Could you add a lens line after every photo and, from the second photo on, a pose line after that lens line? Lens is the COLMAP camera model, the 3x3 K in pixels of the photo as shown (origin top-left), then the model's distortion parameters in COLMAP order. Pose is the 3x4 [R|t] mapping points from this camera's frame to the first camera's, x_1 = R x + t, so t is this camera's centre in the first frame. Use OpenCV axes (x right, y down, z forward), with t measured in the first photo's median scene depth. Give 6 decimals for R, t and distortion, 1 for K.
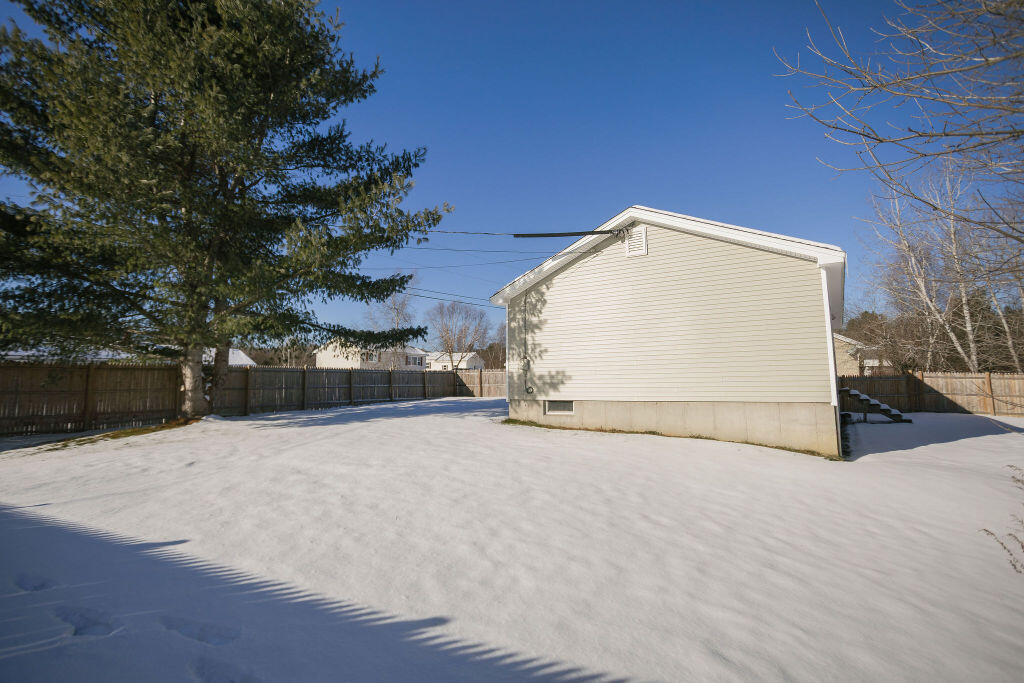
lens RADIAL K [[533.1, 0, 509.9], [0, 533.1, 323.2], [0, 0, 1]] dist [-0.004592, 0.000510]
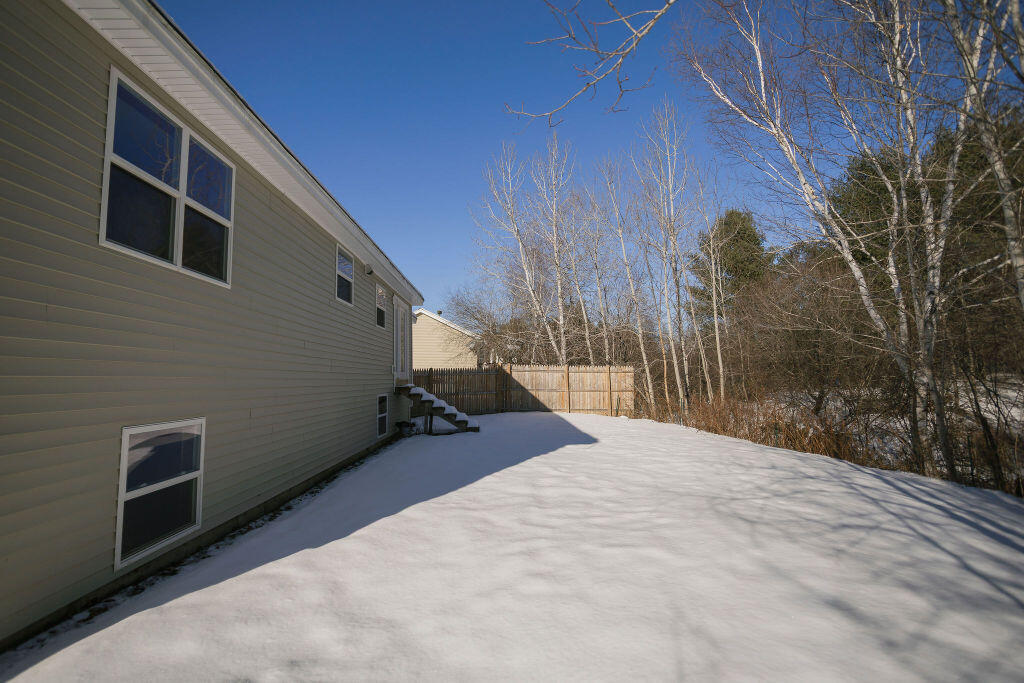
lens RADIAL K [[533.1, 0, 509.9], [0, 533.1, 323.2], [0, 0, 1]] dist [-0.004592, 0.000510]
pose [[0.832344, 0.049928, 0.552006, 0.289571], [-0.055264, 0.998447, -0.006978, 0.029854], [-0.551497, -0.024698, 0.833811, 0.275363]]
